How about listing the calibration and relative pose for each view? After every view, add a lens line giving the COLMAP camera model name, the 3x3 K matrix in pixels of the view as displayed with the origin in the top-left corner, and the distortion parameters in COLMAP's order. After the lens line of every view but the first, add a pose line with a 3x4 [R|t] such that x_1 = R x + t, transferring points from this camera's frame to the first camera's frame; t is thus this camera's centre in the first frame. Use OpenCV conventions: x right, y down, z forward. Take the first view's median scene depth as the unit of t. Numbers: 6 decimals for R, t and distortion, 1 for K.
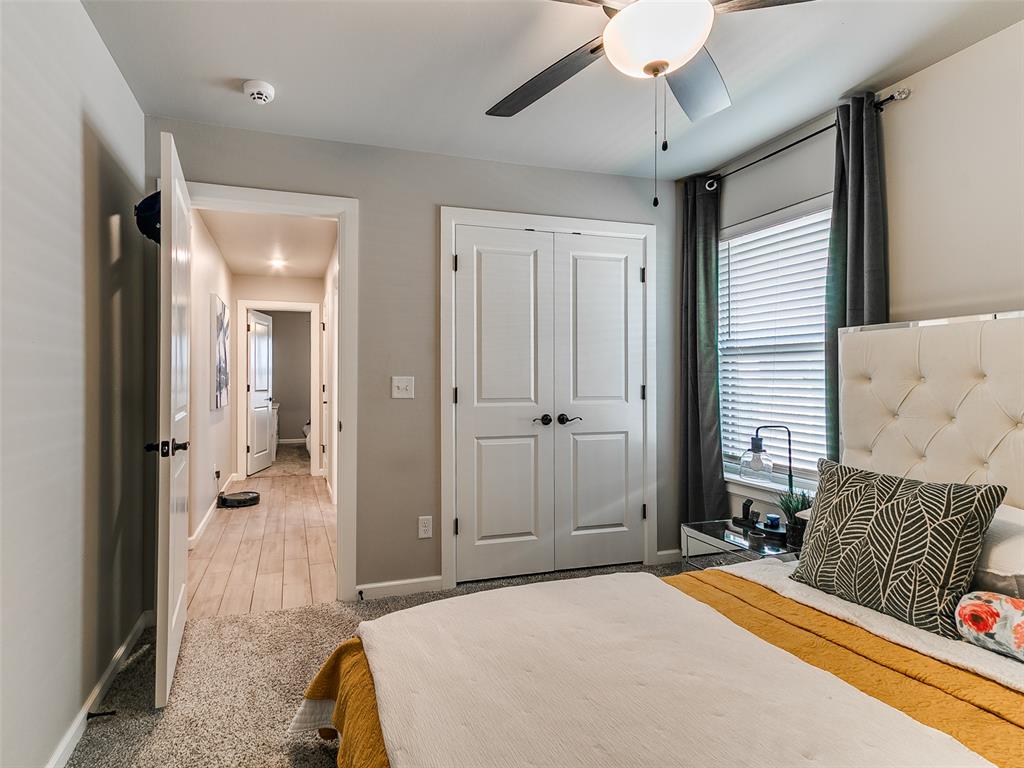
lens RADIAL K [[608.8, 0, 509.6], [0, 608.8, 385.2], [0, 0, 1]] dist [0.004916, 0.000665]
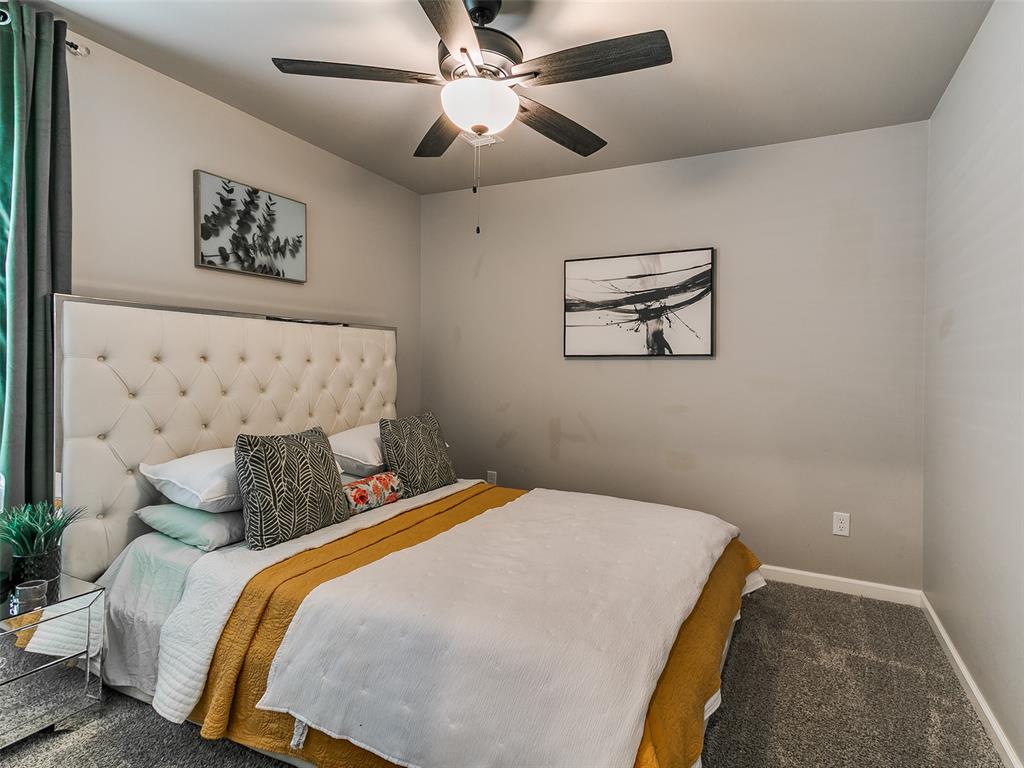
lens RADIAL K [[531.3, 0, 510.6], [0, 531.3, 373.4], [0, 0, 1]] dist [-0.001119, -0.000064]
pose [[-0.672385, -0.012753, 0.740092, -0.637379], [-0.003422, 0.999894, 0.014120, -0.001823], [-0.740194, 0.006962, -0.672357, 1.650244]]
